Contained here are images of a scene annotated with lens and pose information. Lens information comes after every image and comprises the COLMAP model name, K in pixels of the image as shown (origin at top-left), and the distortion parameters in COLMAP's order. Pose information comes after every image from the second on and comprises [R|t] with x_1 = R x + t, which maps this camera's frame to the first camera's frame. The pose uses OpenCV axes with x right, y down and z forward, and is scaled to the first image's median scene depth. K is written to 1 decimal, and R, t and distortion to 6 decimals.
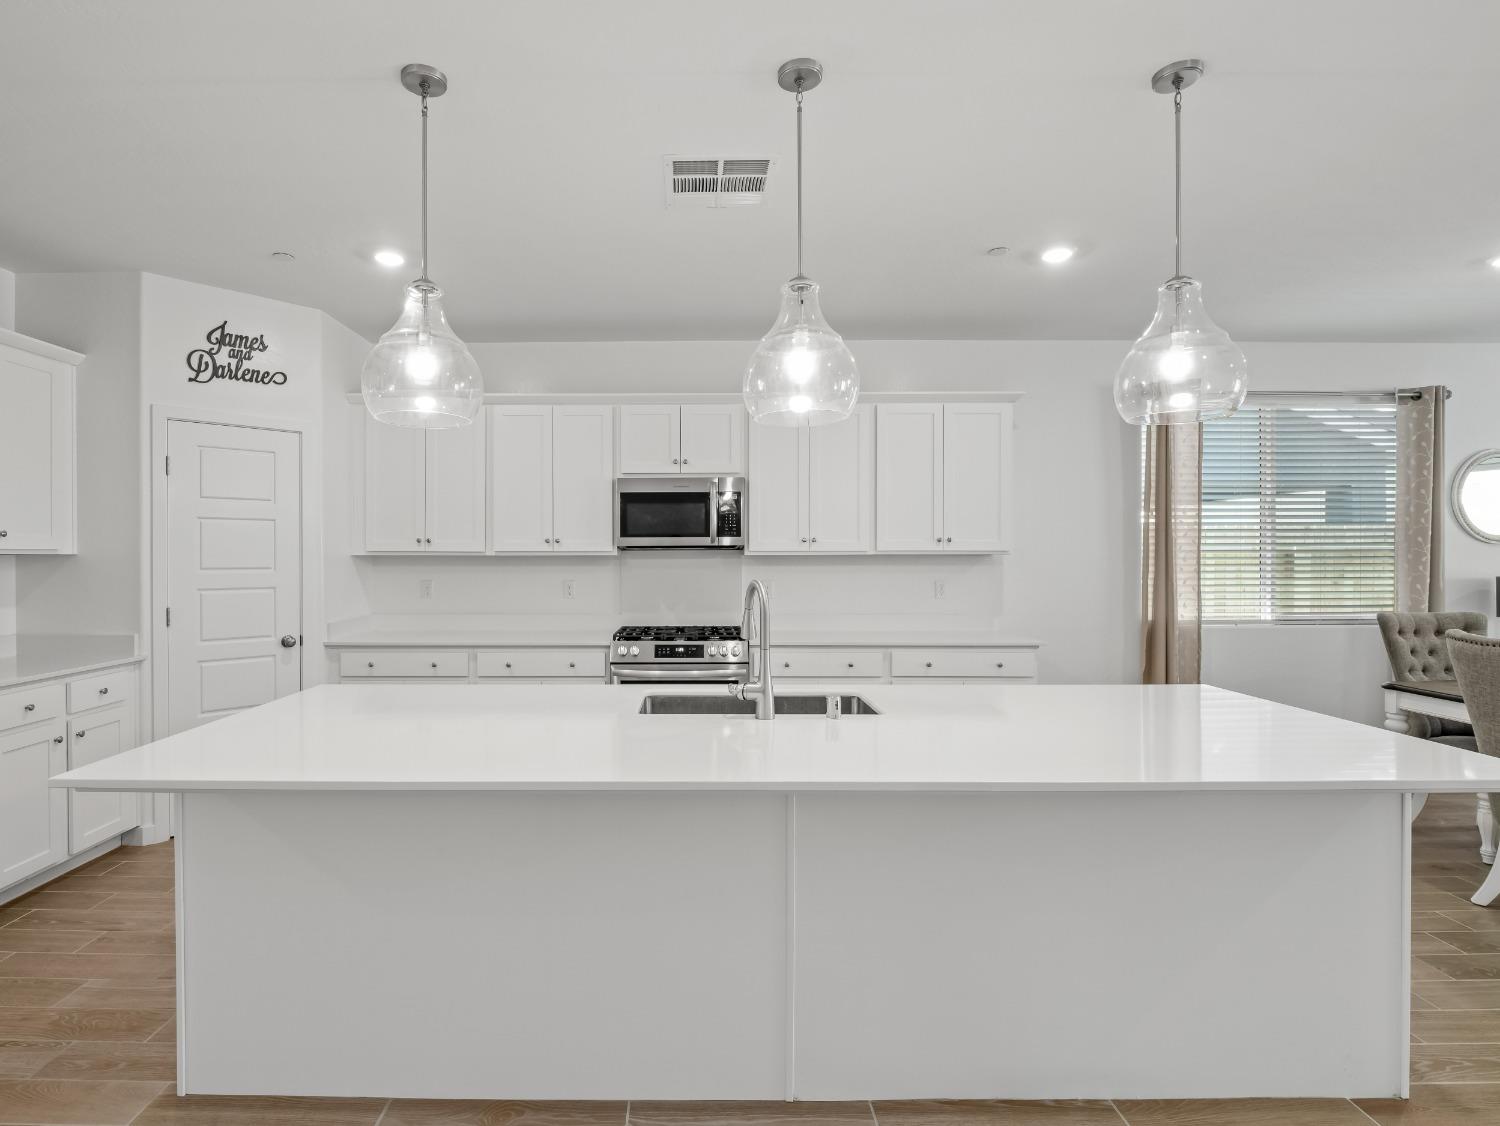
lens RADIAL K [[739.2, 0, 745.3], [0, 739.2, 555.4], [0, 0, 1]] dist [-0.013218, -0.000641]
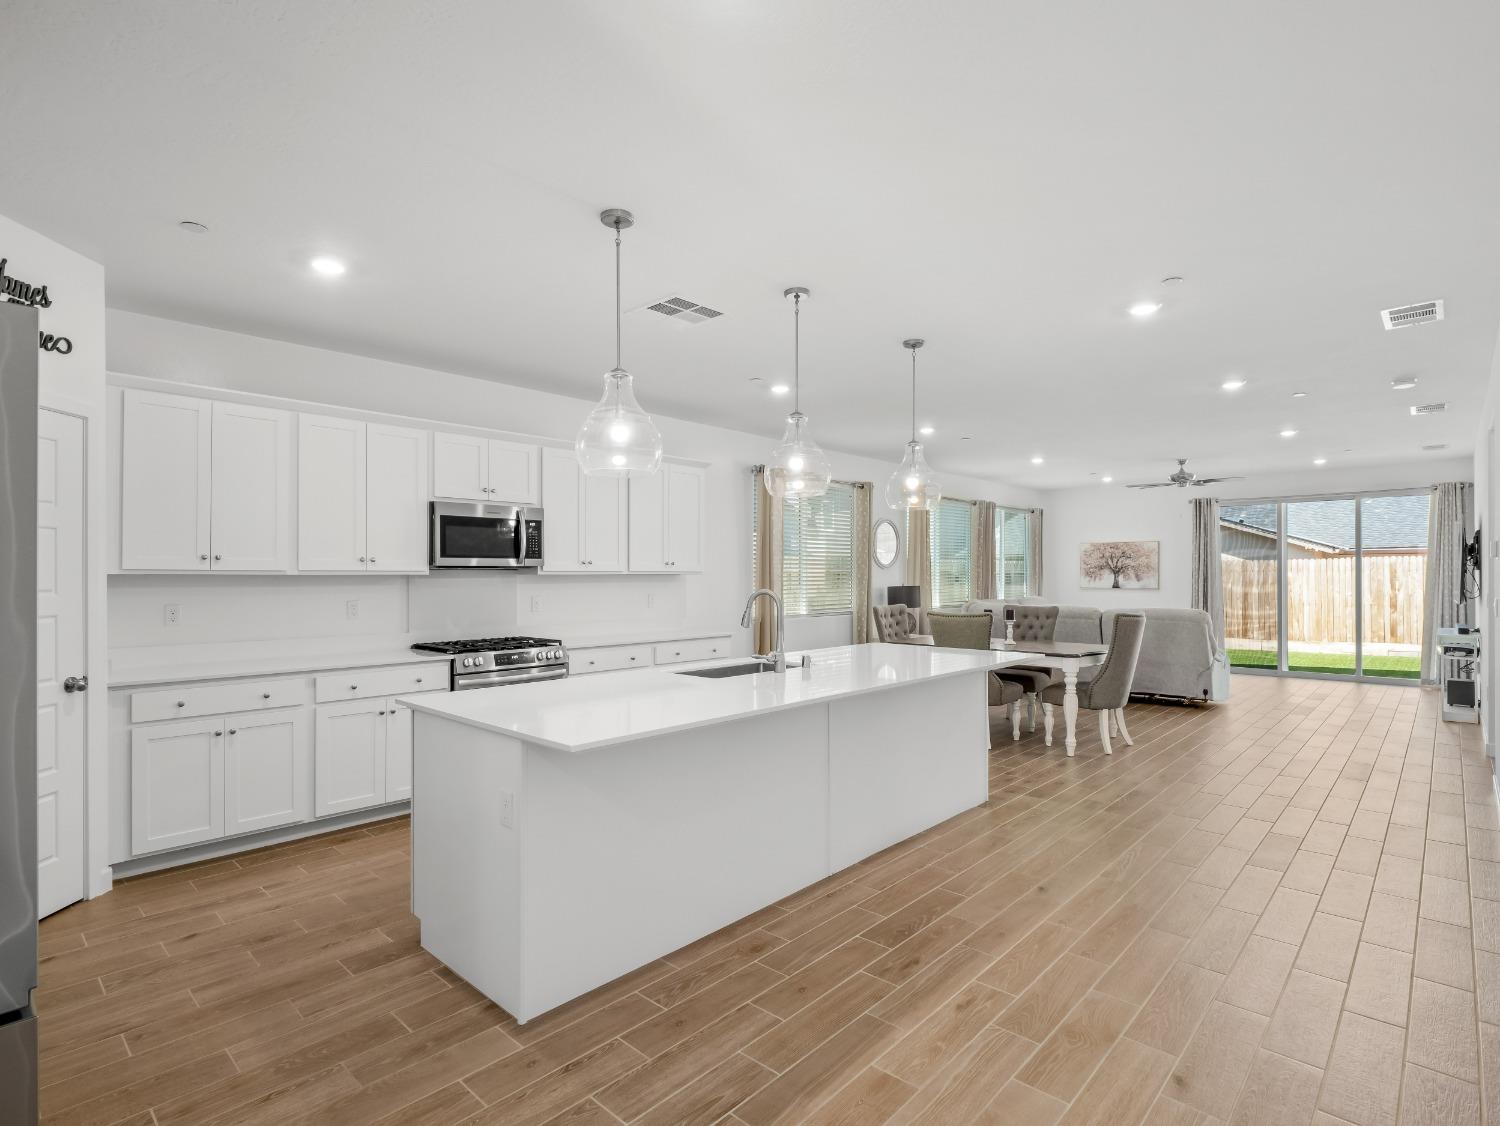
lens RADIAL K [[753.5, 0, 750.0], [0, 753.5, 563.0], [0, 0, 1]] dist [-0.008327, -0.000953]
pose [[0.682016, 0.011972, 0.731239, -0.652986], [0.000974, 0.999850, -0.017278, 0.002206], [-0.731336, 0.012496, 0.681902, -0.059031]]
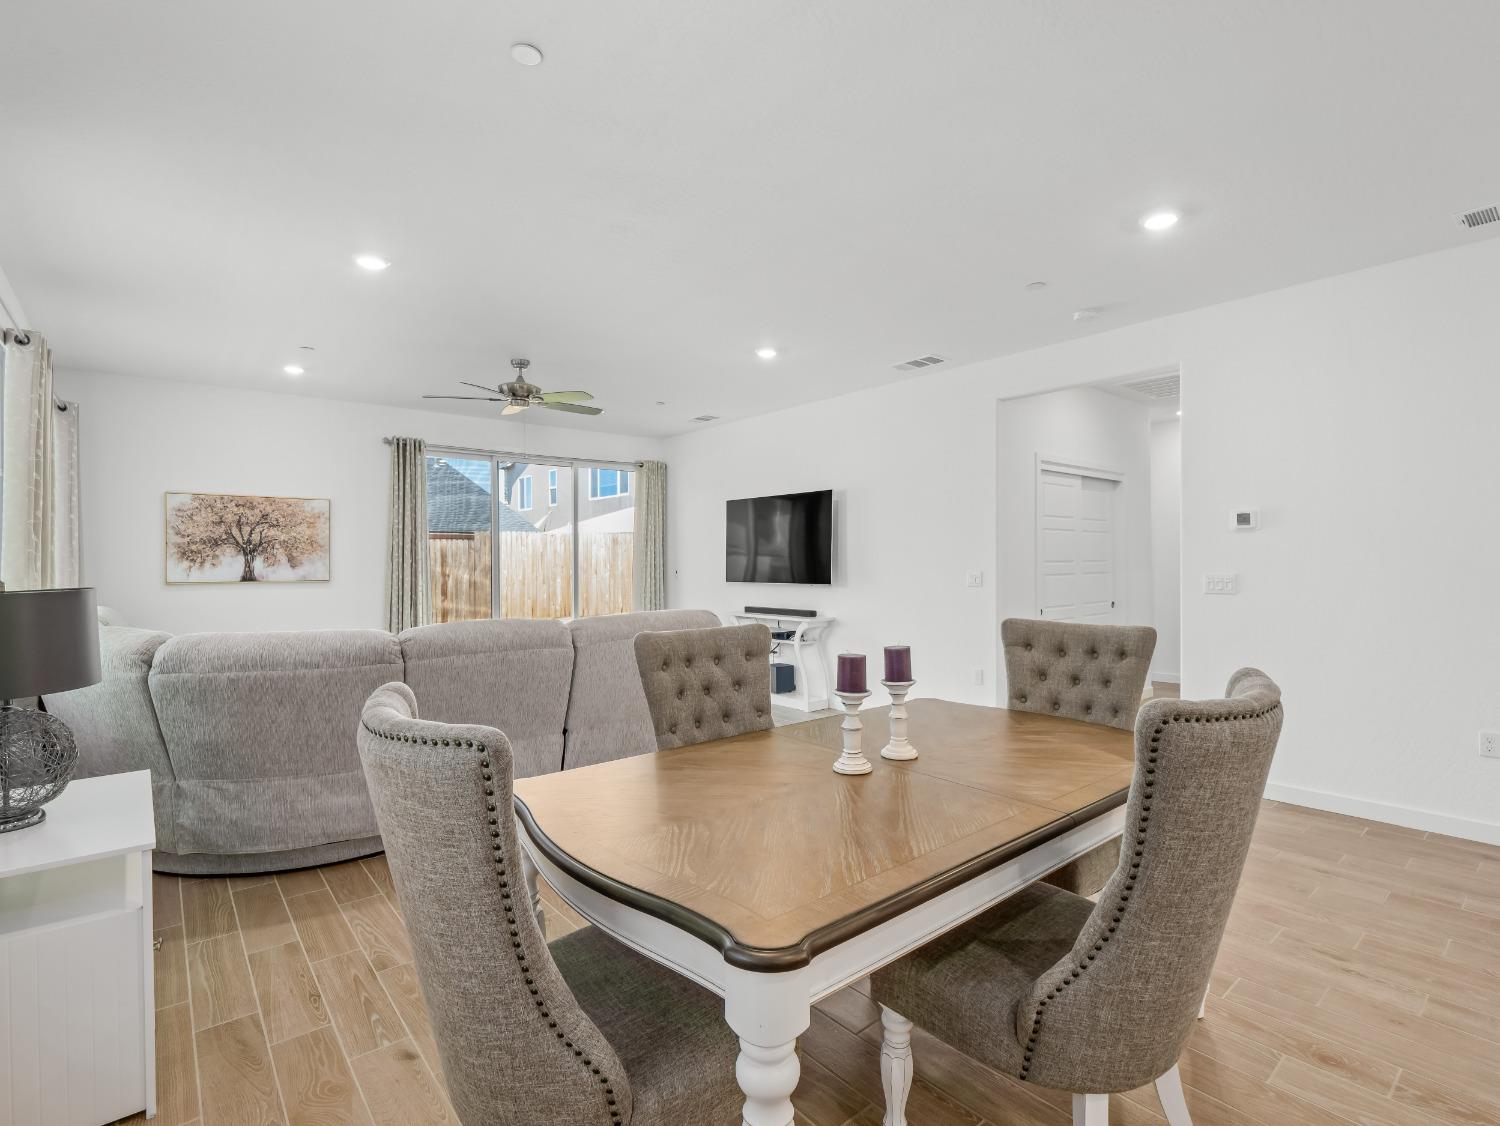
lens RADIAL K [[729.5, 0, 755.2], [0, 729.5, 559.9], [0, 0, 1]] dist [-0.013386, -0.001199]
pose [[-0.641085, 0.005481, 0.767450, 0.518360], [0.005969, 0.999980, -0.002156, 0.014379], [-0.767446, 0.003198, -0.641105, 0.957244]]
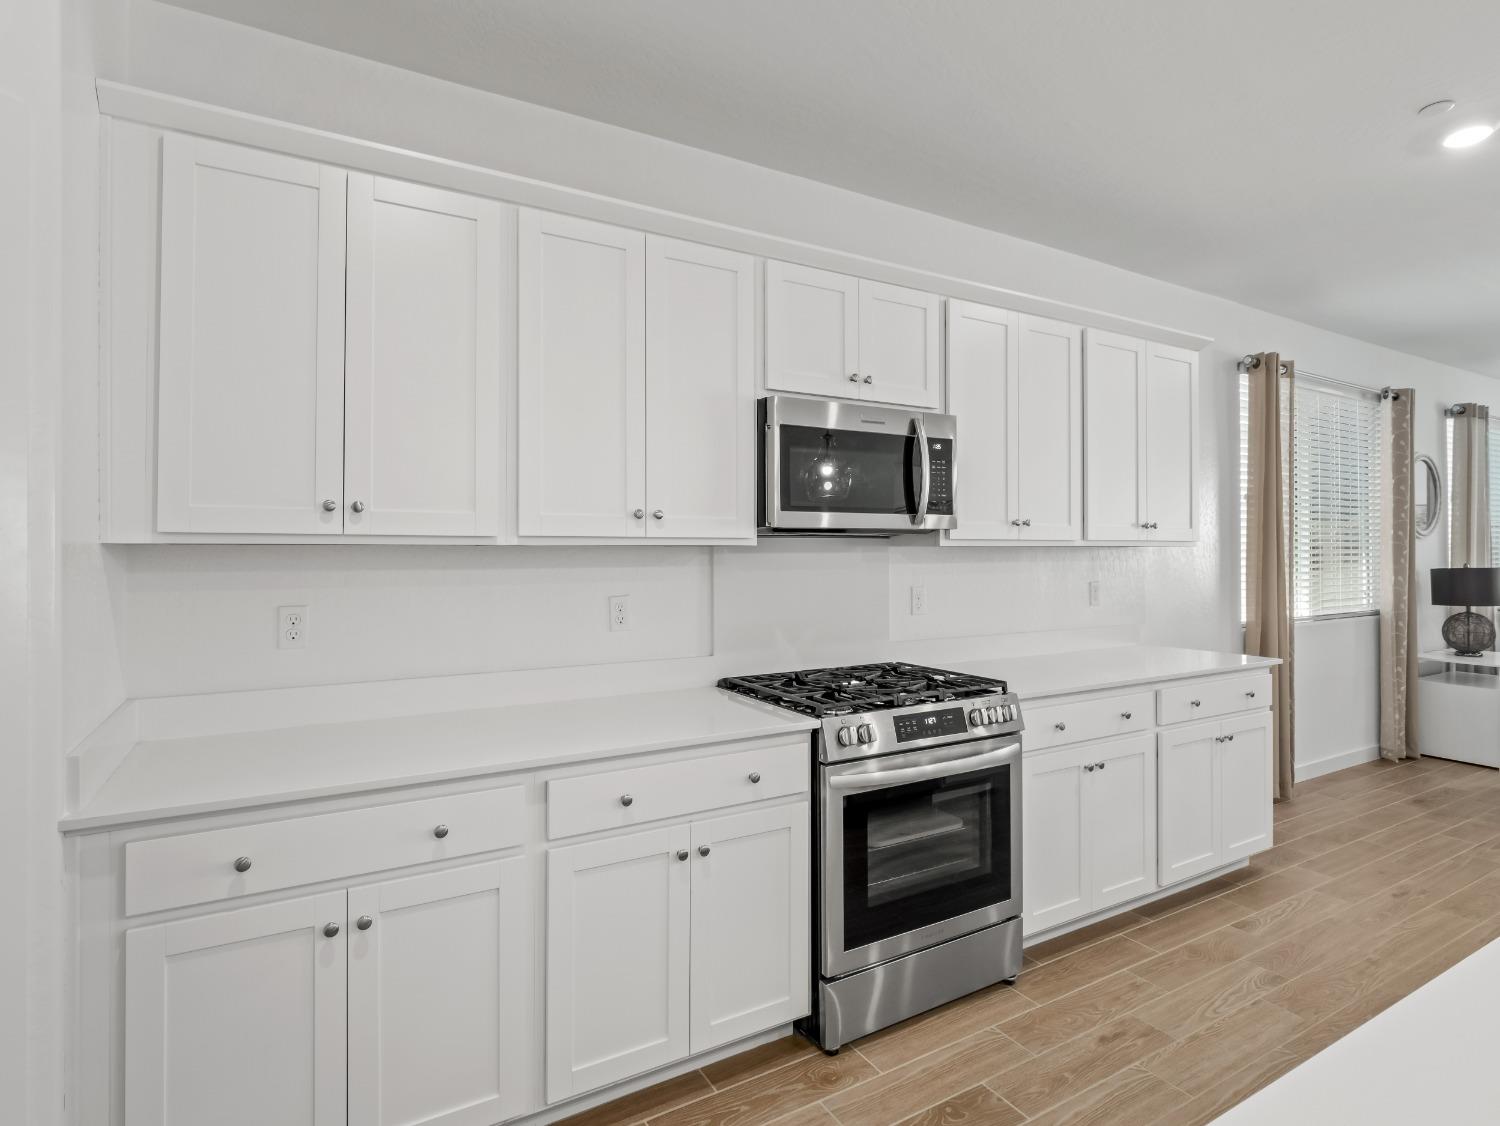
lens RADIAL K [[785.1, 0, 757.0], [0, 785.1, 522.4], [0, 0, 1]] dist [-0.003174, -0.000597]
pose [[0.862878, 0.018882, 0.505059, -0.460795], [0.000064, 0.999298, -0.037469, 0.004095], [-0.505411, 0.032363, 0.862271, 0.531189]]
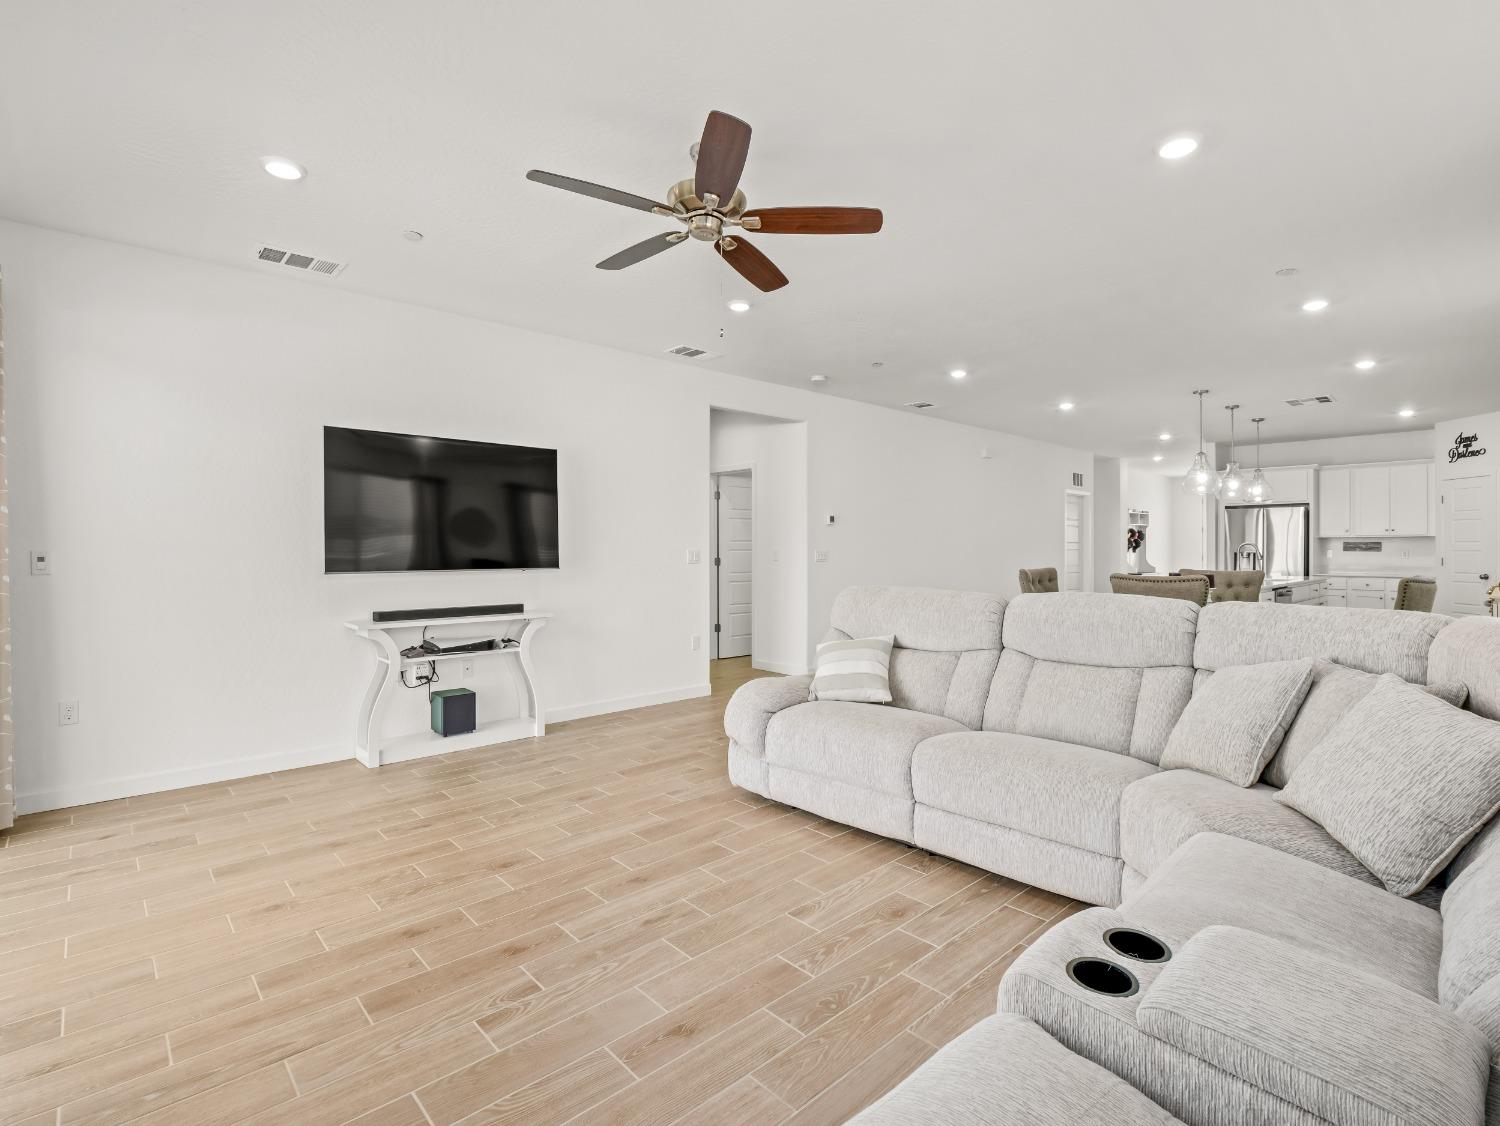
lens RADIAL K [[729.5, 0, 755.2], [0, 729.5, 559.9], [0, 0, 1]] dist [-0.013386, -0.001199]
pose [[-0.729663, 0.012178, -0.683699, 2.103332], [0.001858, 0.999873, 0.015828, 0.030663], [0.683805, 0.010279, -0.729593, 0.987899]]
